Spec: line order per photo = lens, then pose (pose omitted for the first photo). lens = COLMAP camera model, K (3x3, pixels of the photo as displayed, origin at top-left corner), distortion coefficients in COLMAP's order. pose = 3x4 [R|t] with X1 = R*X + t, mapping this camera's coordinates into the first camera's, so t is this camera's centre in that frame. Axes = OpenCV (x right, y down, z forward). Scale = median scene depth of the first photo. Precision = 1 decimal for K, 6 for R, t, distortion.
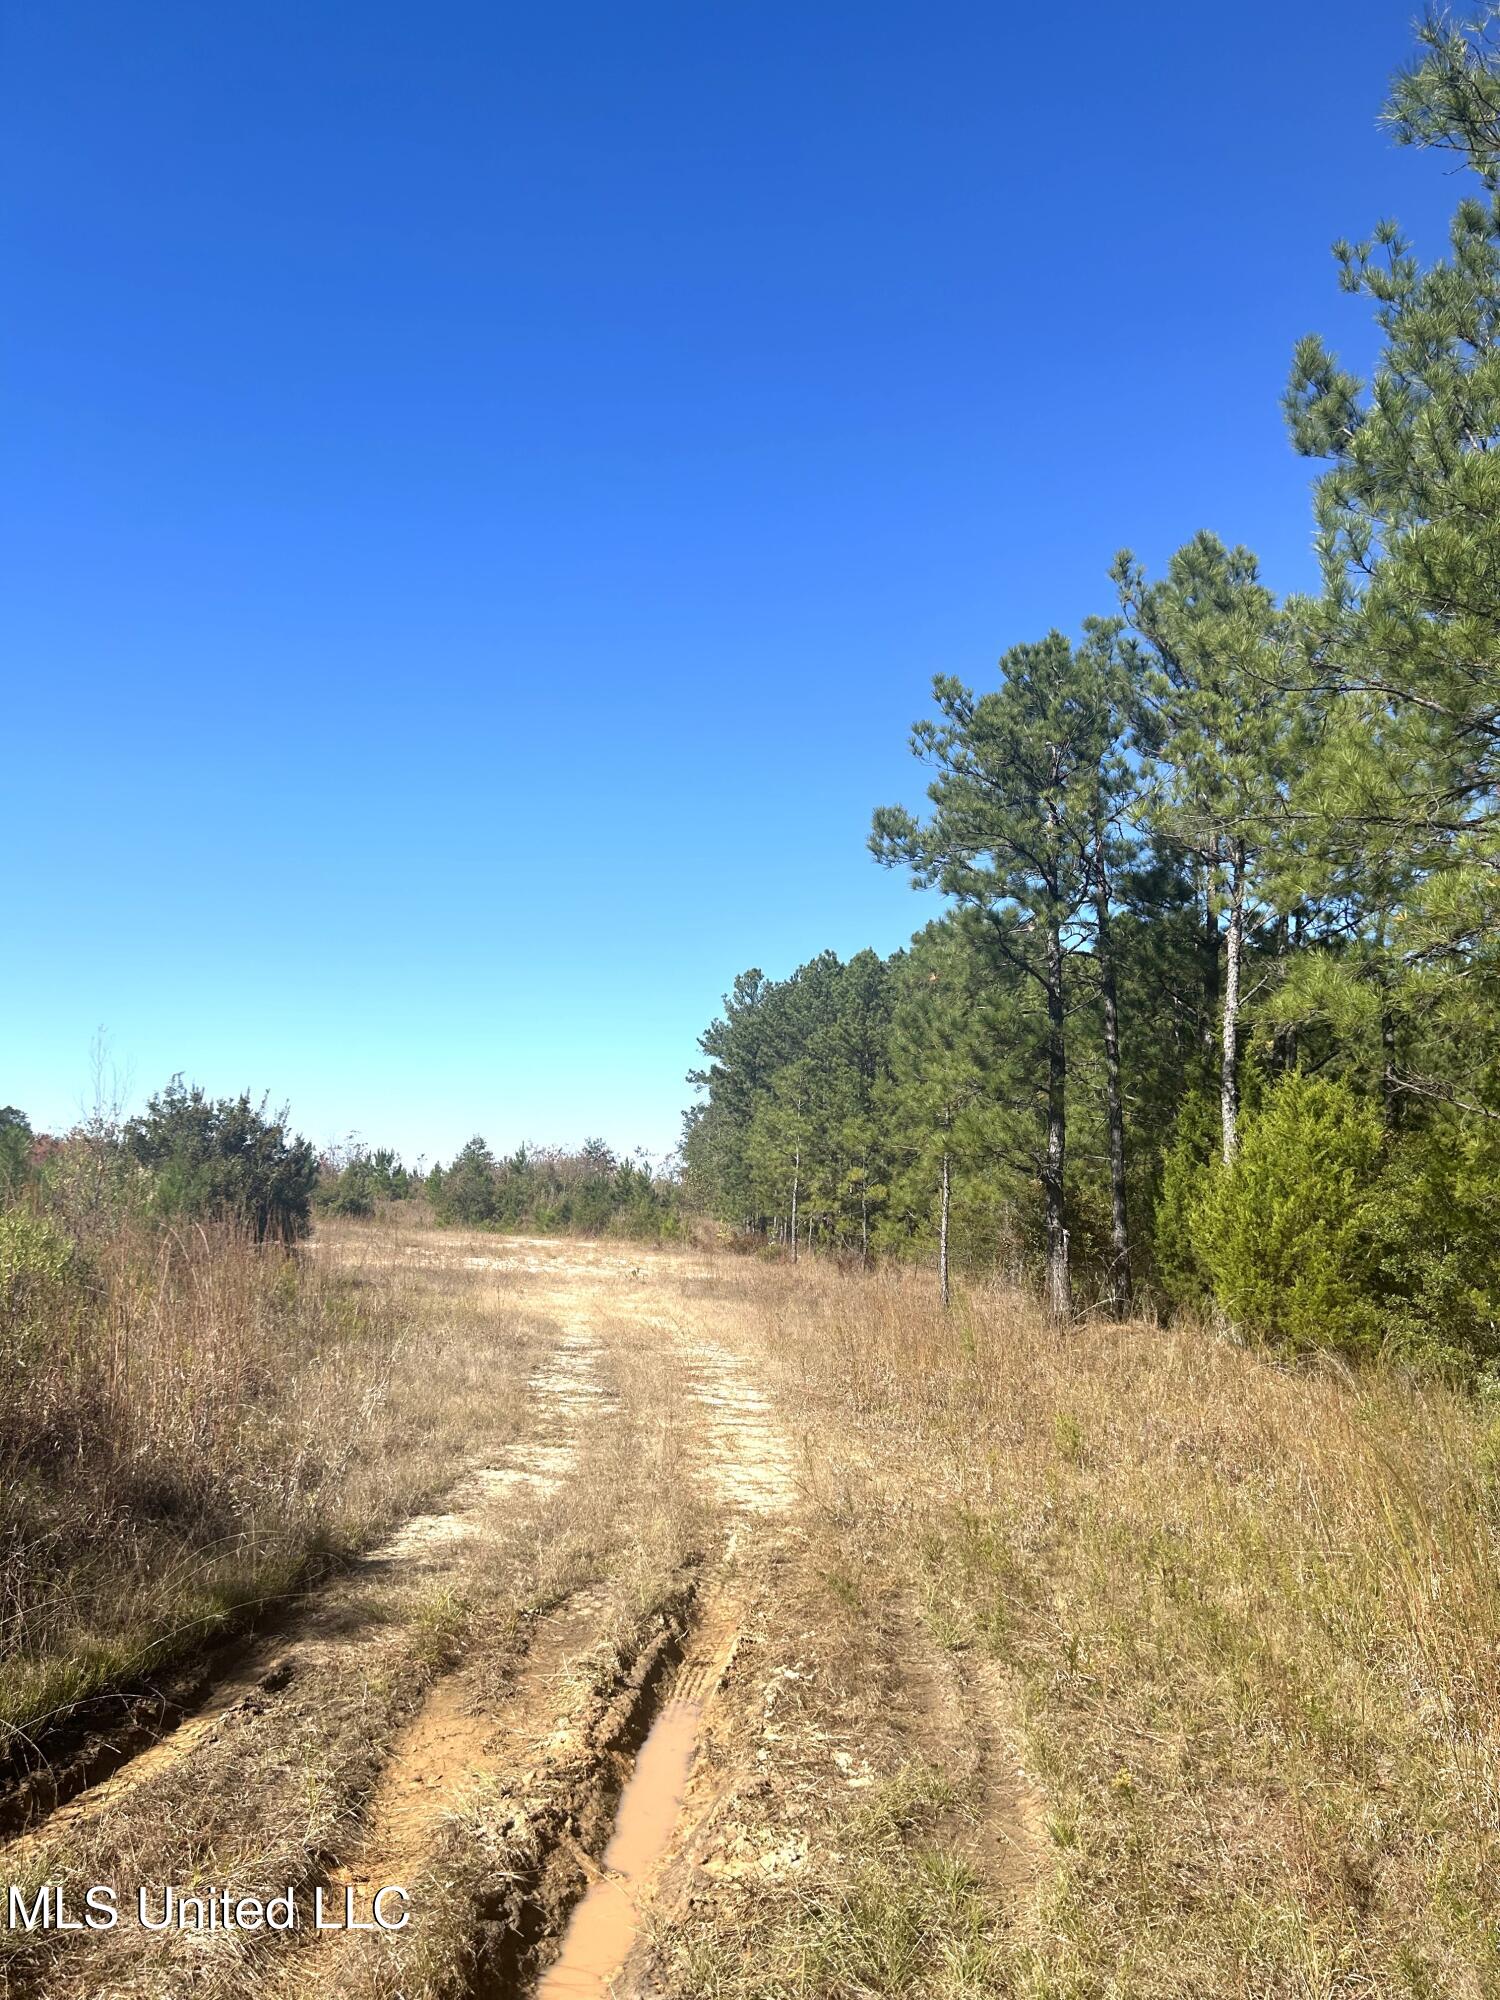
lens RADIAL K [[1511.7, 0, 730.3], [0, 1511.7, 1013.5], [0, 0, 1]] dist [0.035289, -0.027651]
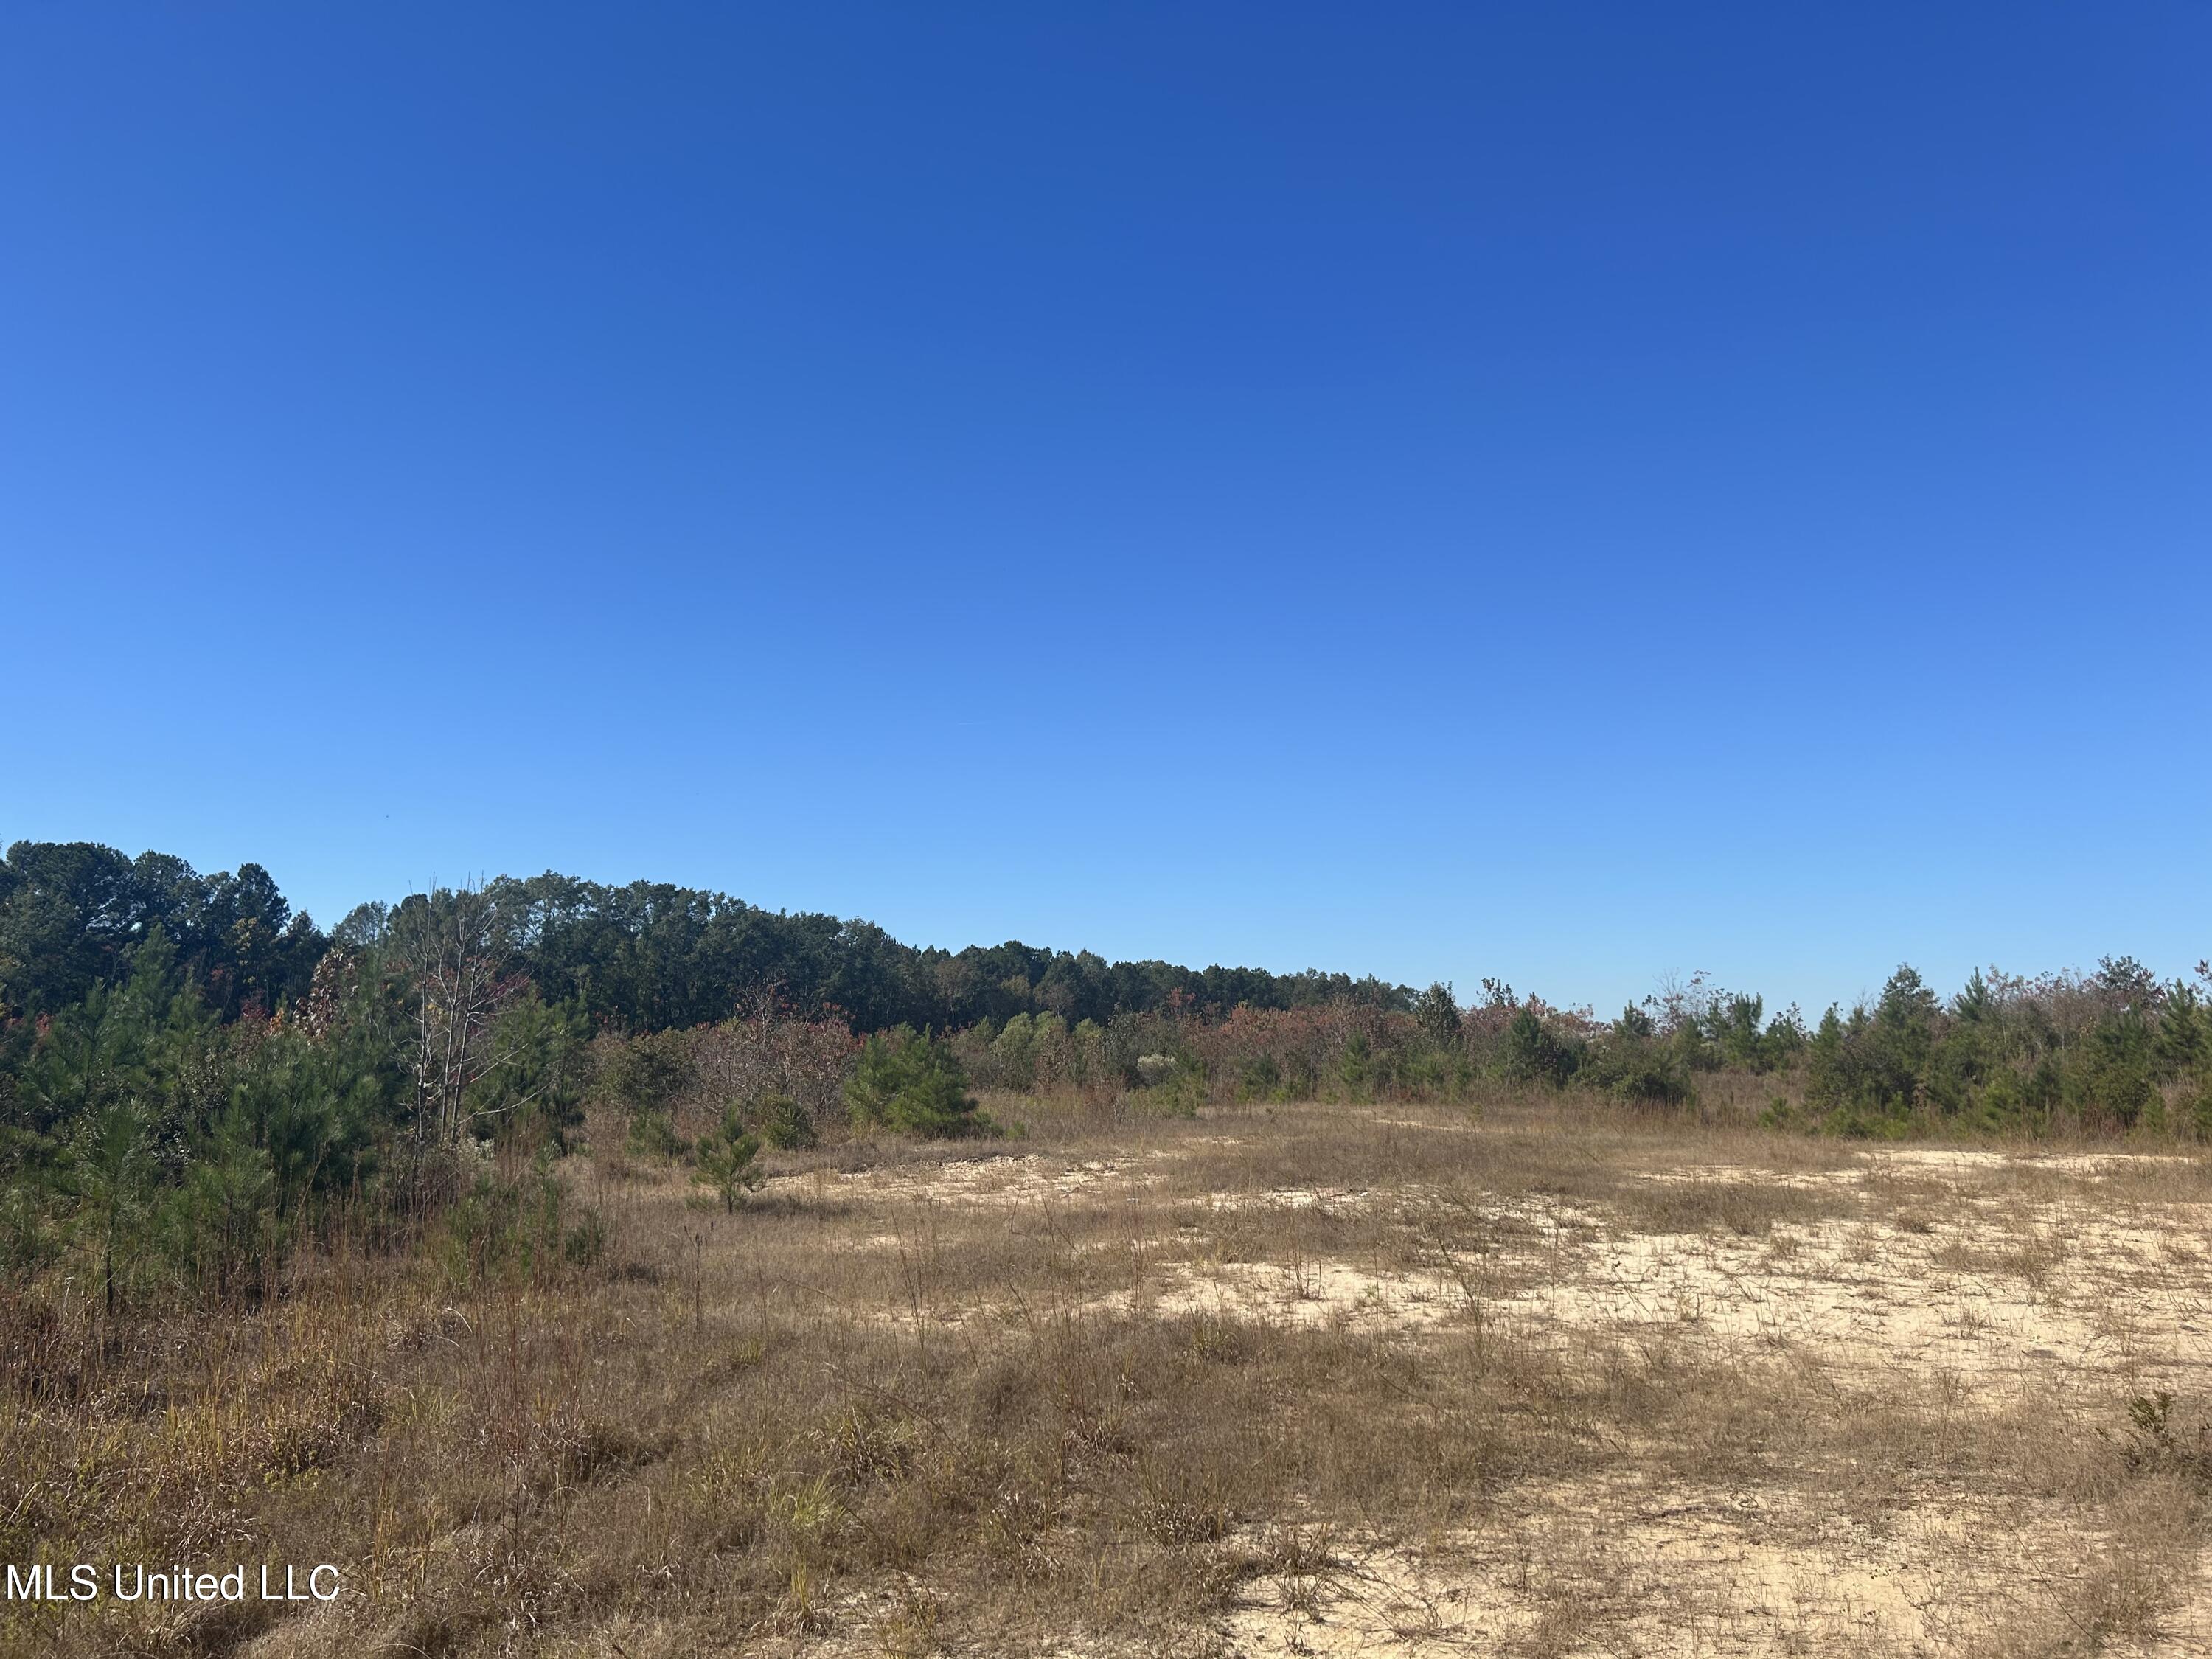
lens RADIAL K [[1671.9, 0, 1119.3], [0, 1671.9, 823.5], [0, 0, 1]] dist [0.035289, -0.027651]
pose [[0.802214, -0.129977, -0.582717, -0.006319], [0.114071, 0.991403, -0.064097, 0.017251], [0.586038, -0.015051, 0.810144, 0.138079]]
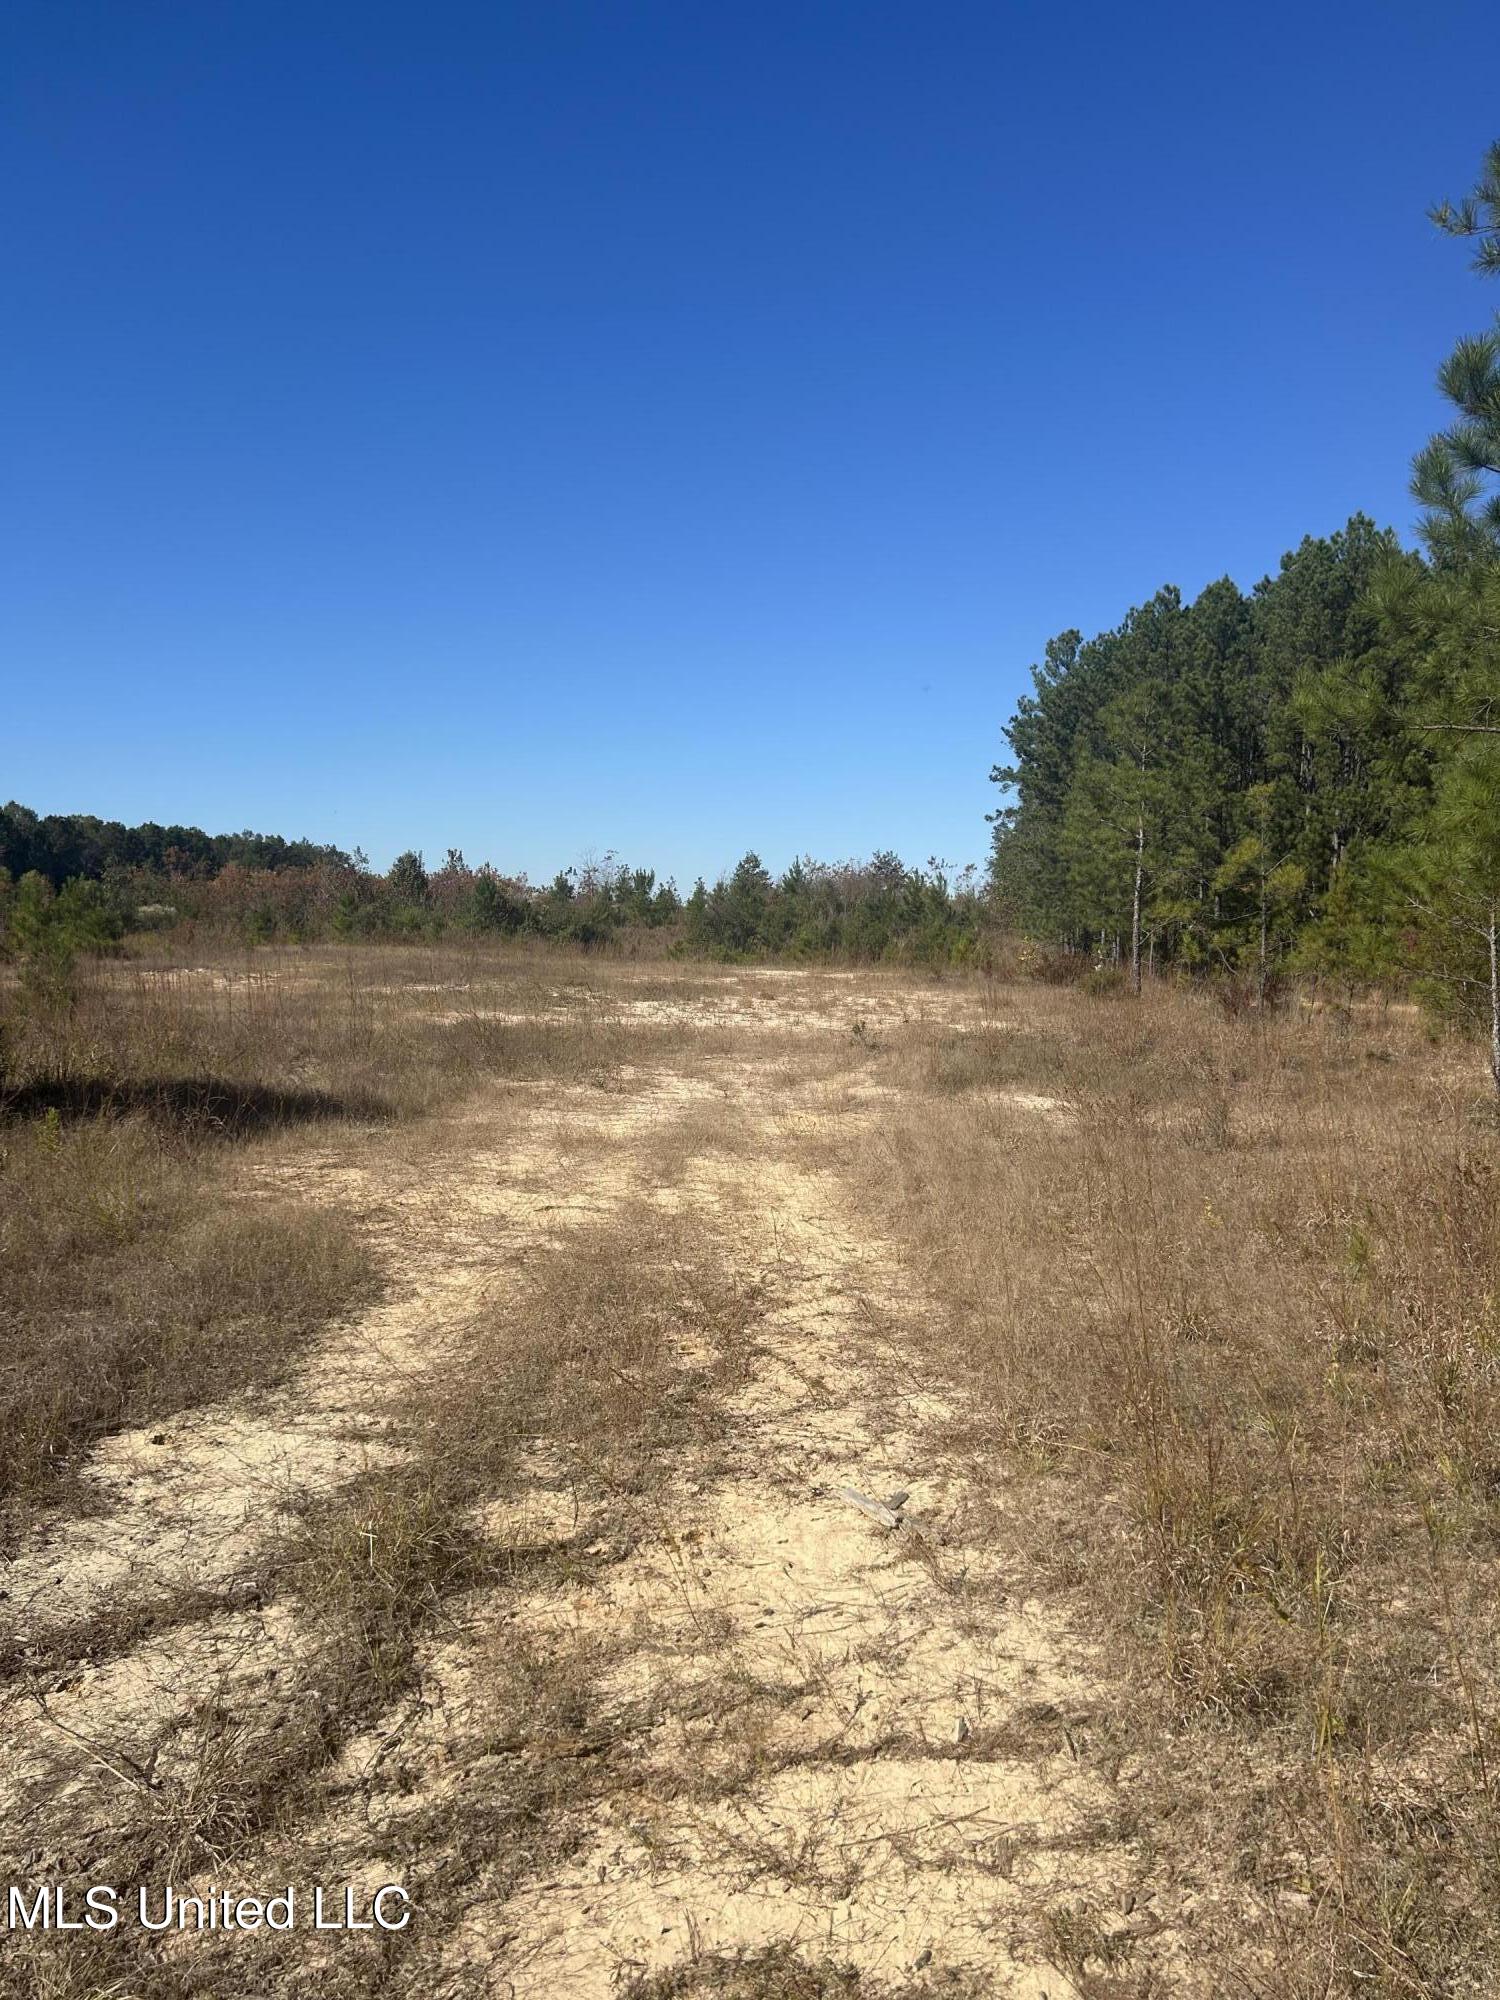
lens RADIAL K [[1511.7, 0, 756.0], [0, 1511.7, 1019.4], [0, 0, 1]] dist [0.035289, -0.027651]
pose [[0.981473, -0.016358, -0.190901, 0.001315], [0.051013, 0.982696, 0.178065, 0.011969], [0.184684, -0.184504, 0.965324, 0.081612]]
